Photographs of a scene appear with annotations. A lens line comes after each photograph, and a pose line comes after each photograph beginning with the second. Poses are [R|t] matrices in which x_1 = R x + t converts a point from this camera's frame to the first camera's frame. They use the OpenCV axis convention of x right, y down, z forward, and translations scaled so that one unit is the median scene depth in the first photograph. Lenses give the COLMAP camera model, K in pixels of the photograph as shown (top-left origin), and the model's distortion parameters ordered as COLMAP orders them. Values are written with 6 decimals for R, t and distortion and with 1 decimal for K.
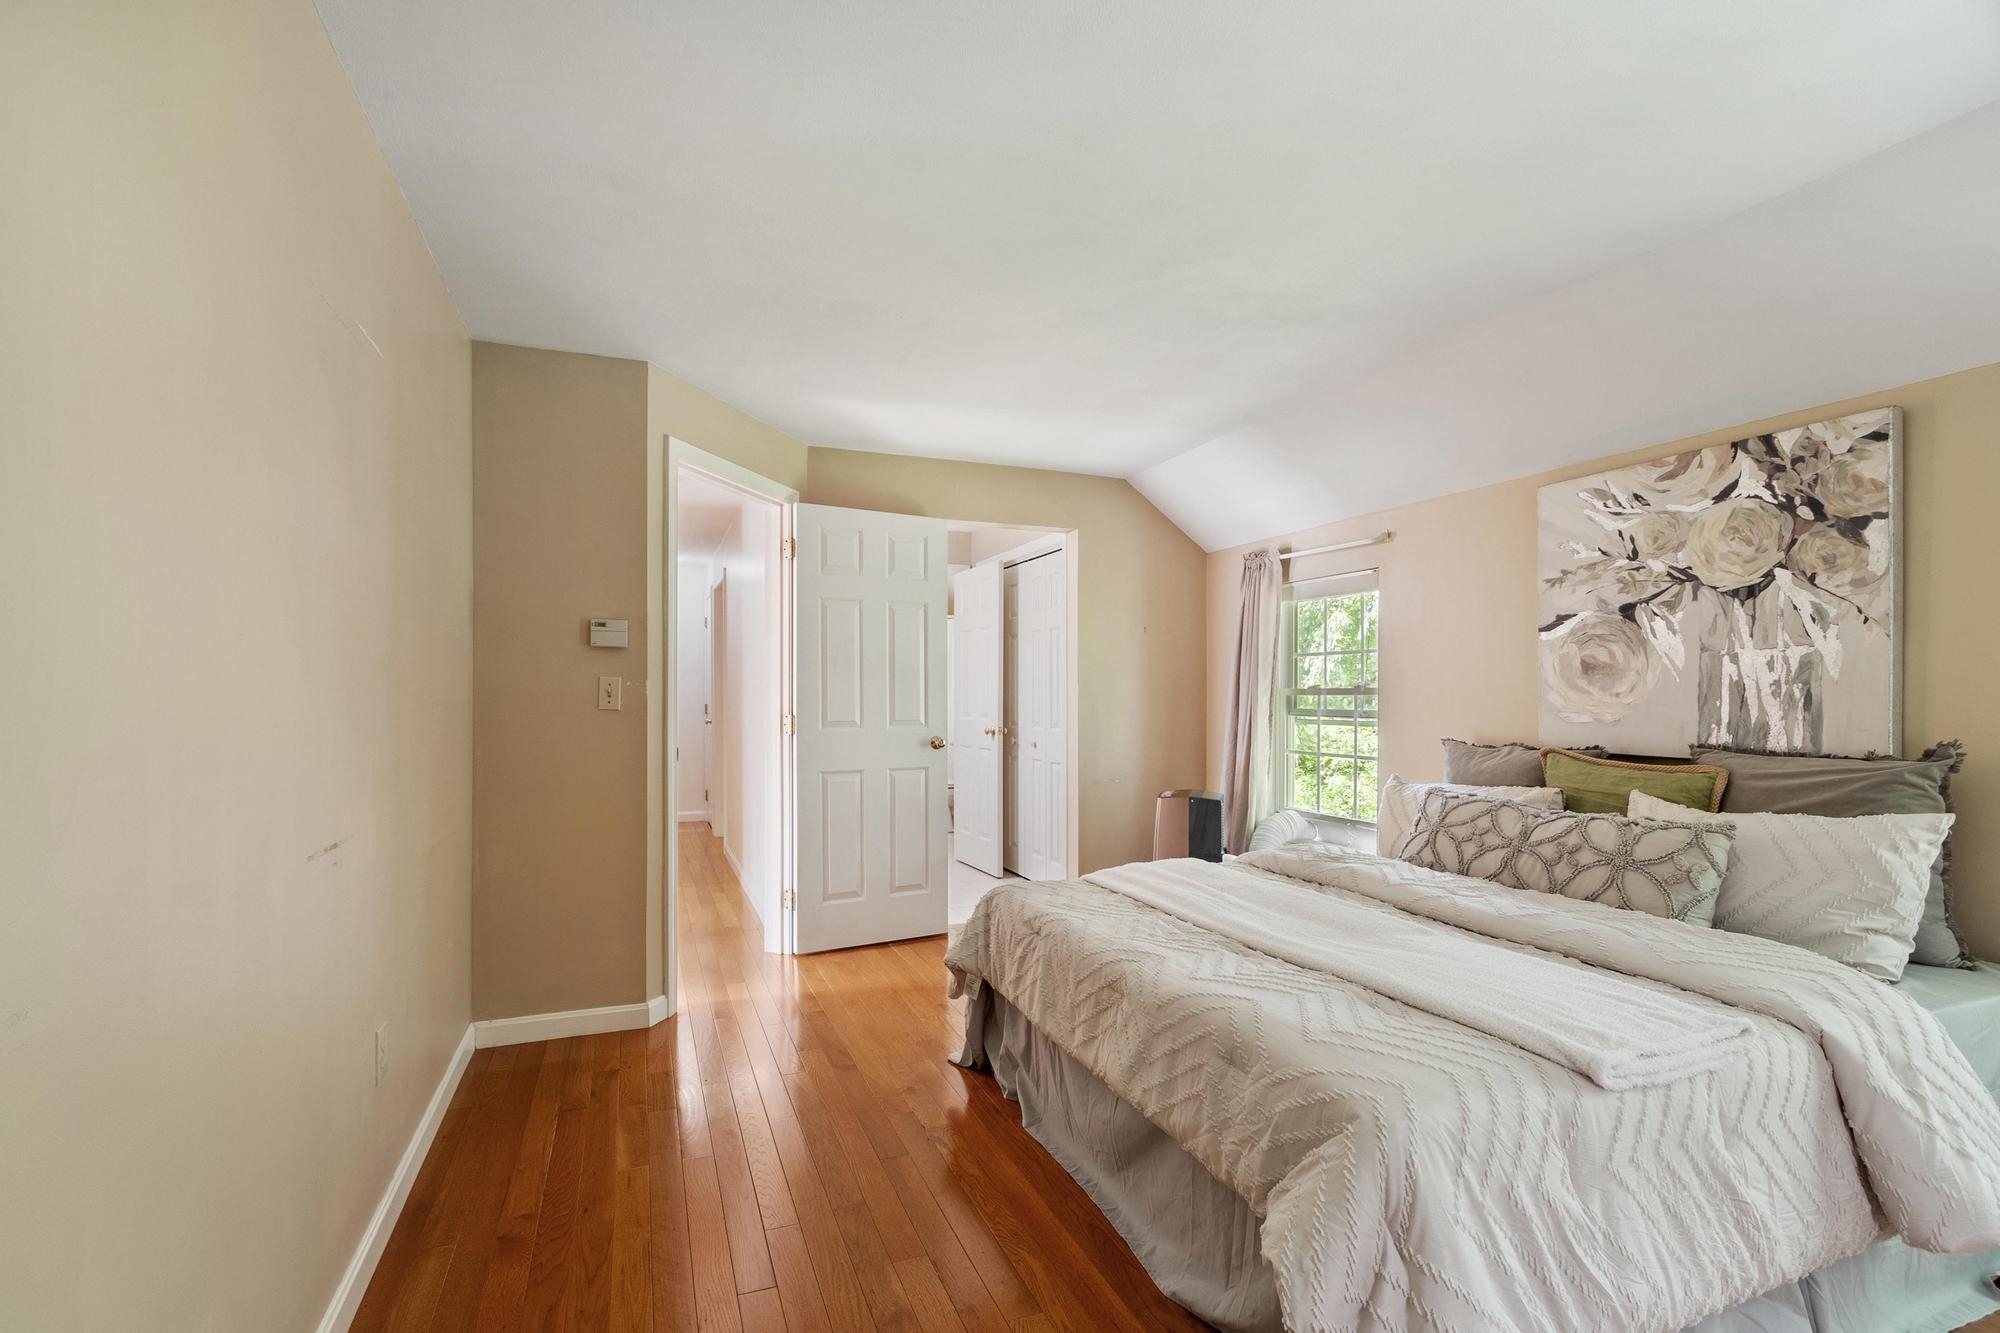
lens RADIAL K [[879.7, 0, 995.6], [0, 879.7, 687.3], [0, 0, 1]] dist [0.007799, -0.002426]
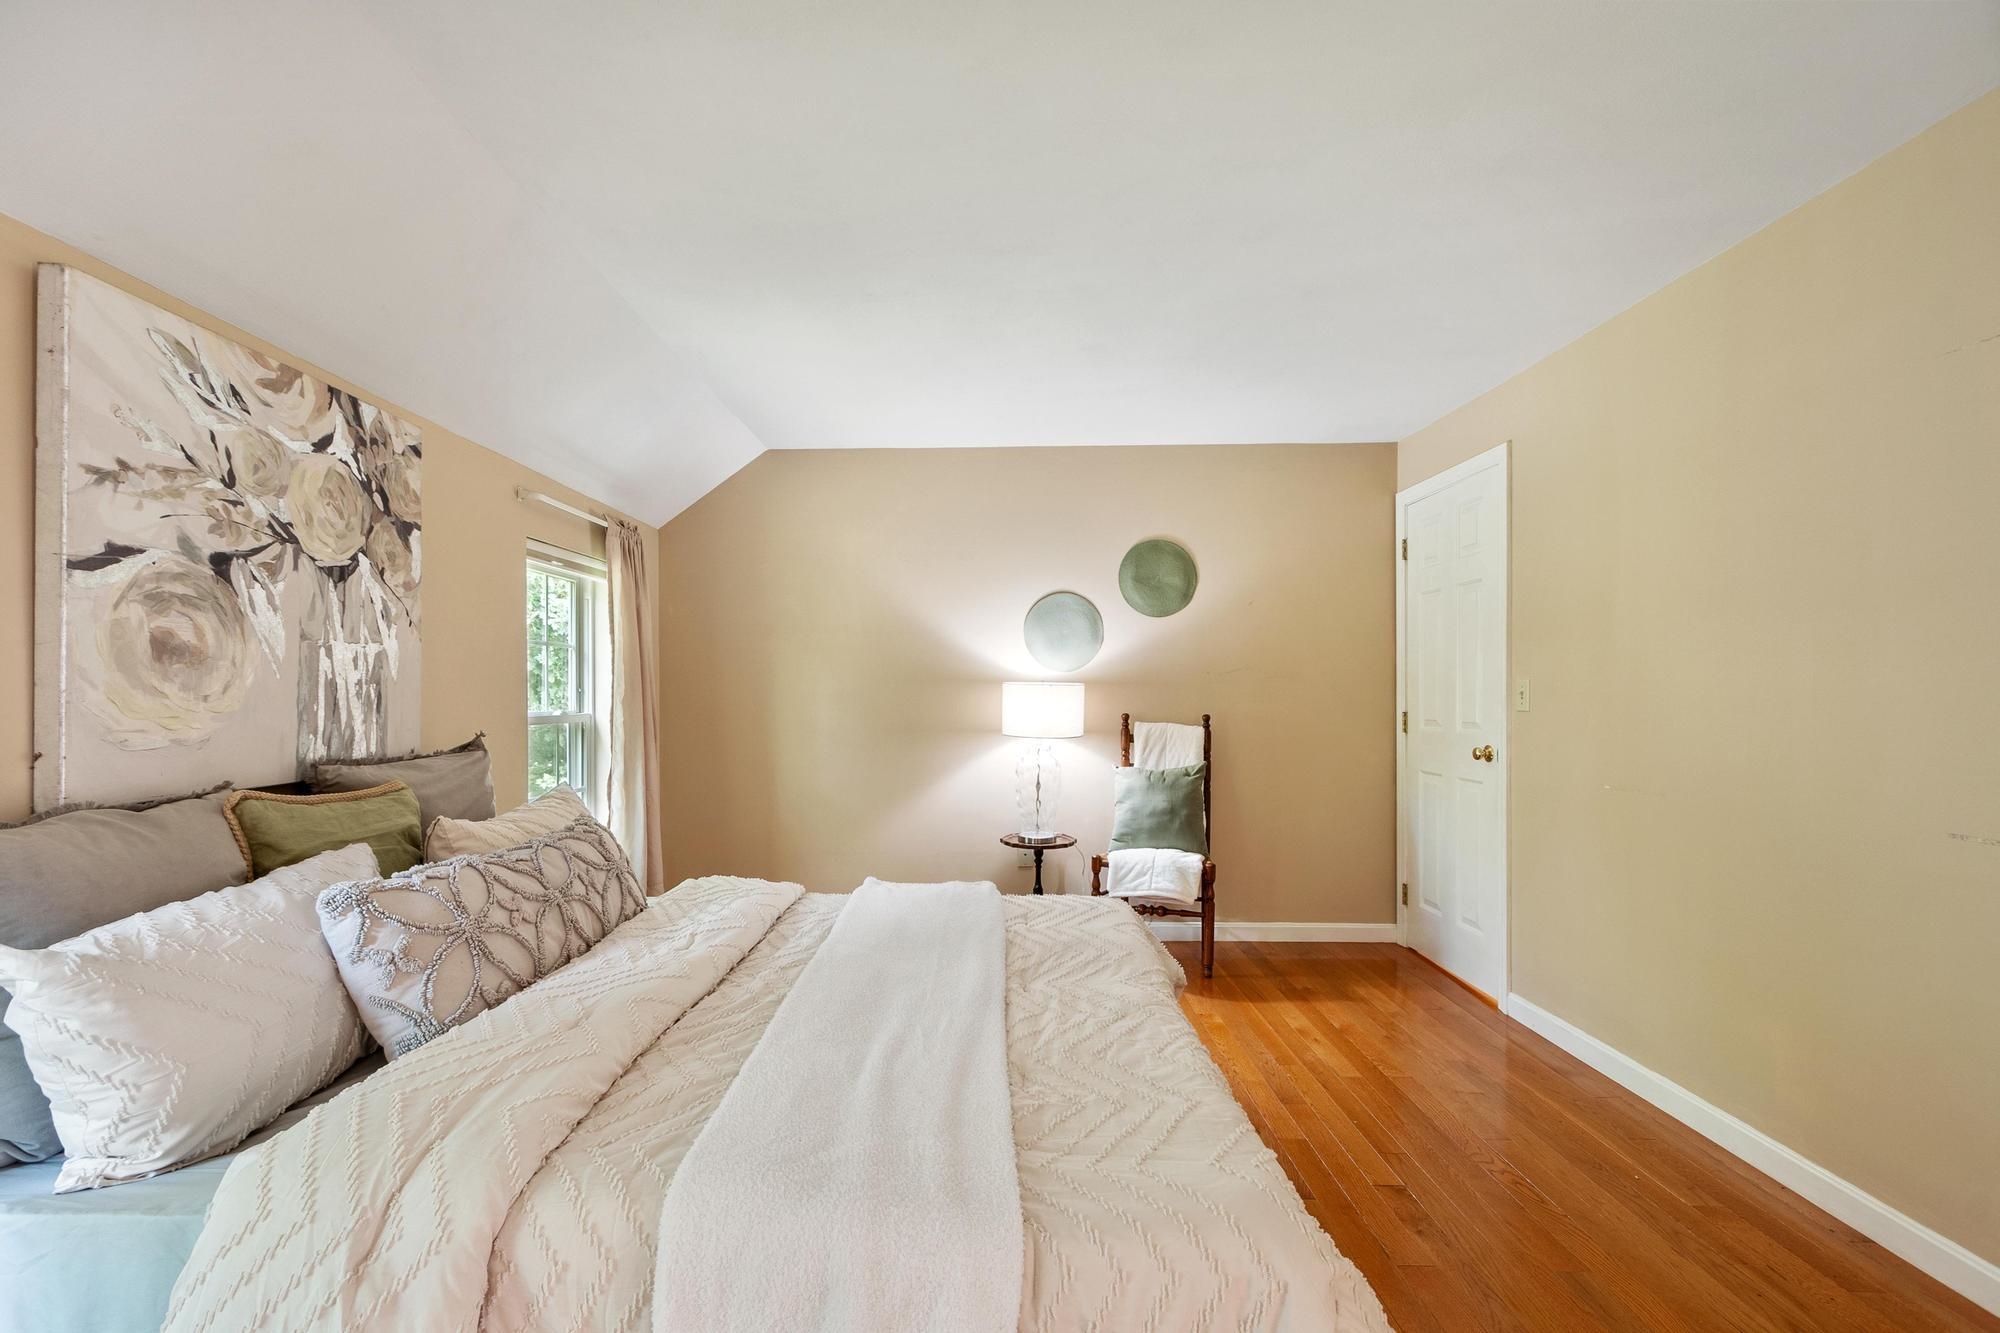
lens RADIAL K [[879.7, 0, 967.1], [0, 879.7, 678.1], [0, 0, 1]] dist [0.007799, -0.002426]
pose [[-0.915657, -0.000380, 0.401960, -0.028642], [-0.008608, 0.999789, -0.018666, 0.001943], [-0.401868, -0.020552, -0.915467, 1.502335]]
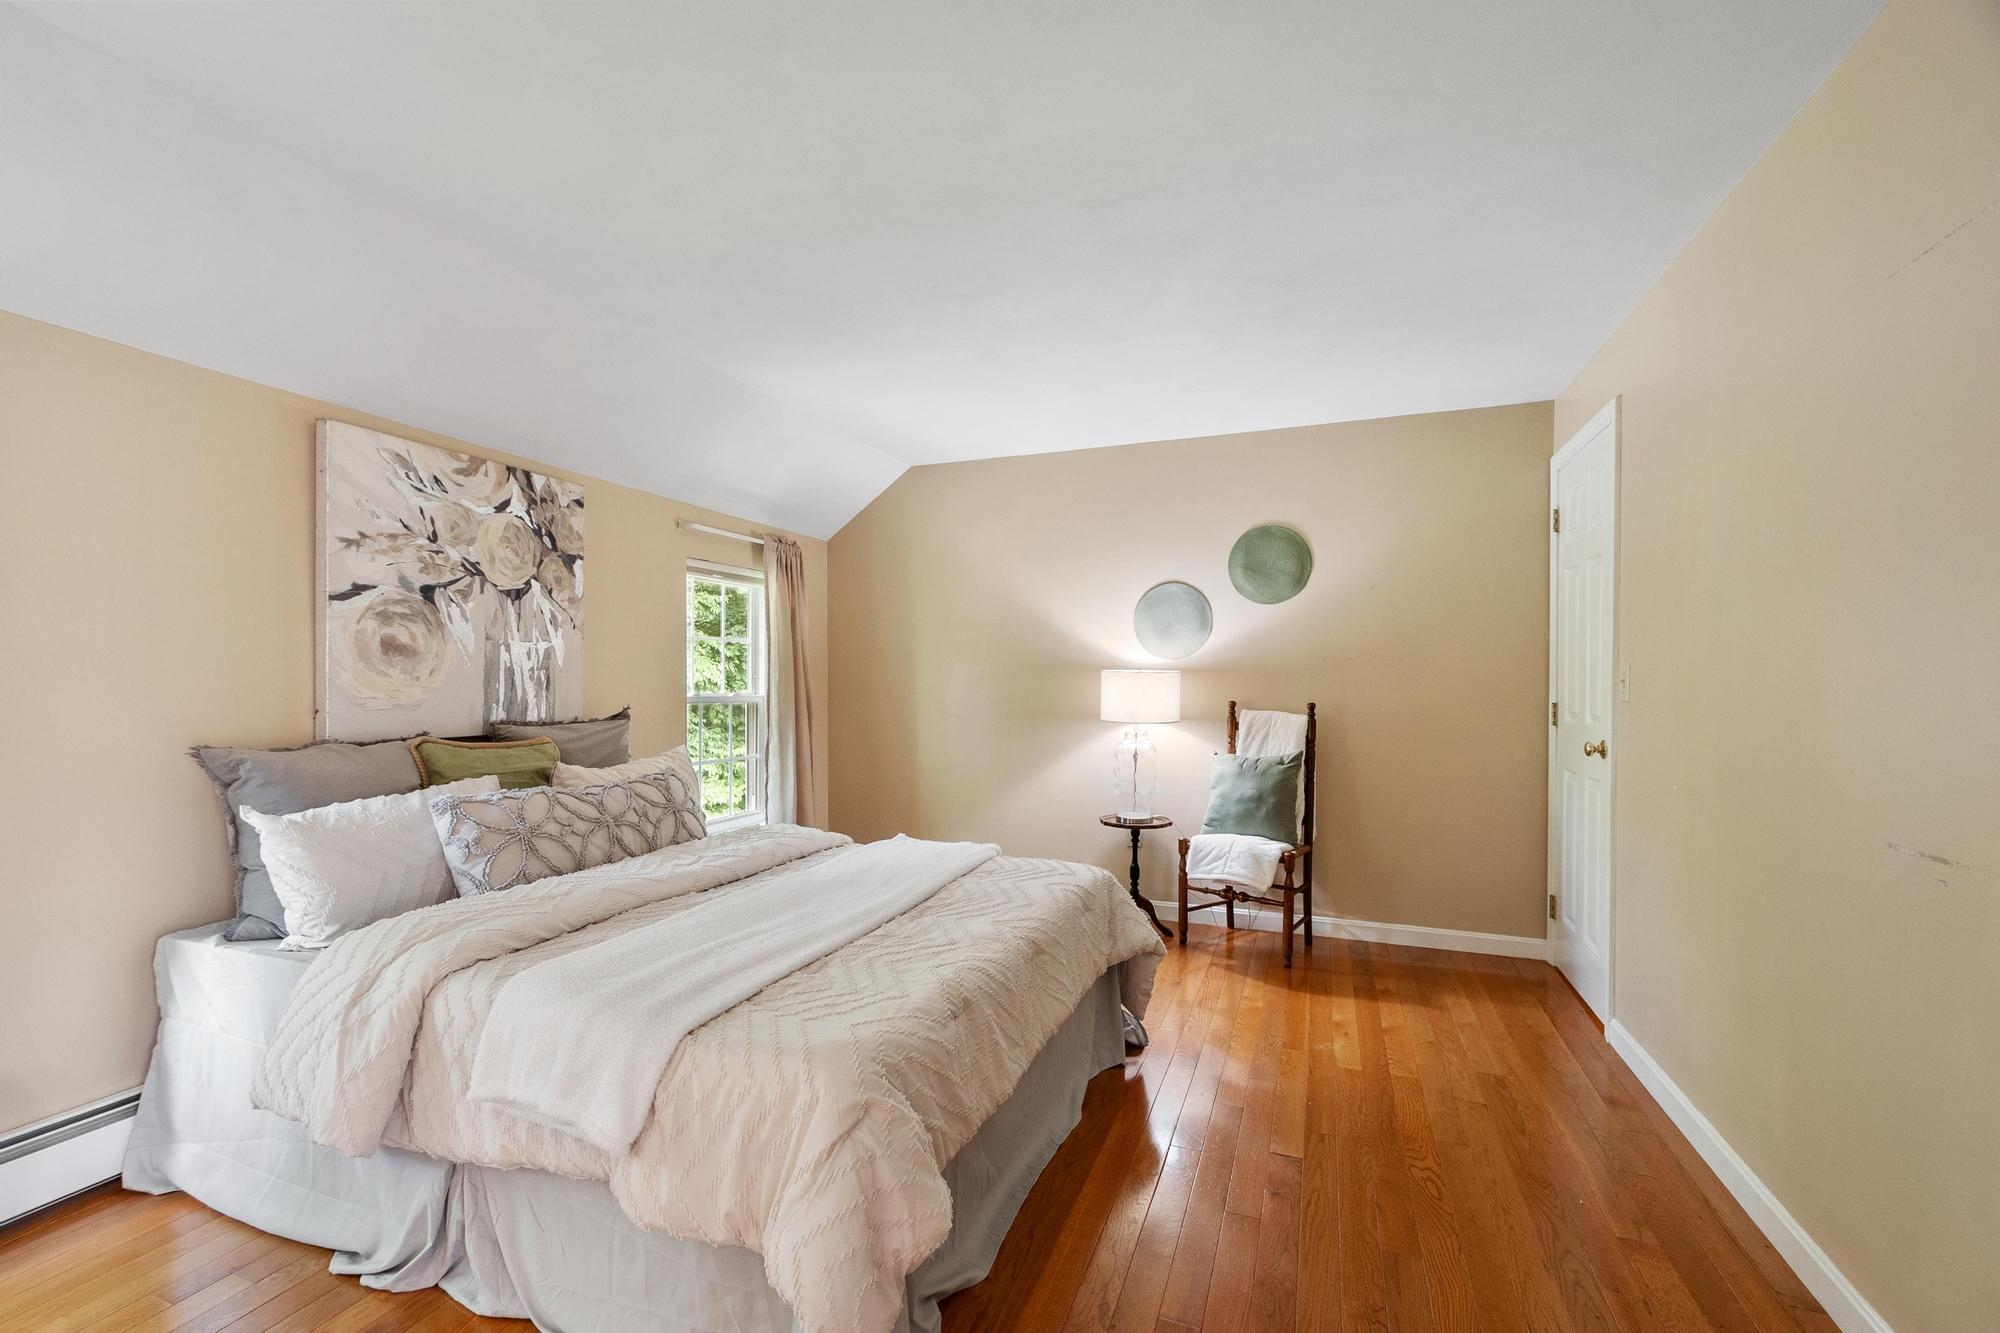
lens RADIAL K [[879.7, 0, 960.2], [0, 879.7, 674.9], [0, 0, 1]] dist [0.007799, -0.002426]
pose [[-0.710133, -0.004163, 0.704055, -0.434411], [-0.013175, 0.999886, -0.007377, 0.004798], [-0.703944, -0.014514, -0.710107, 1.409657]]
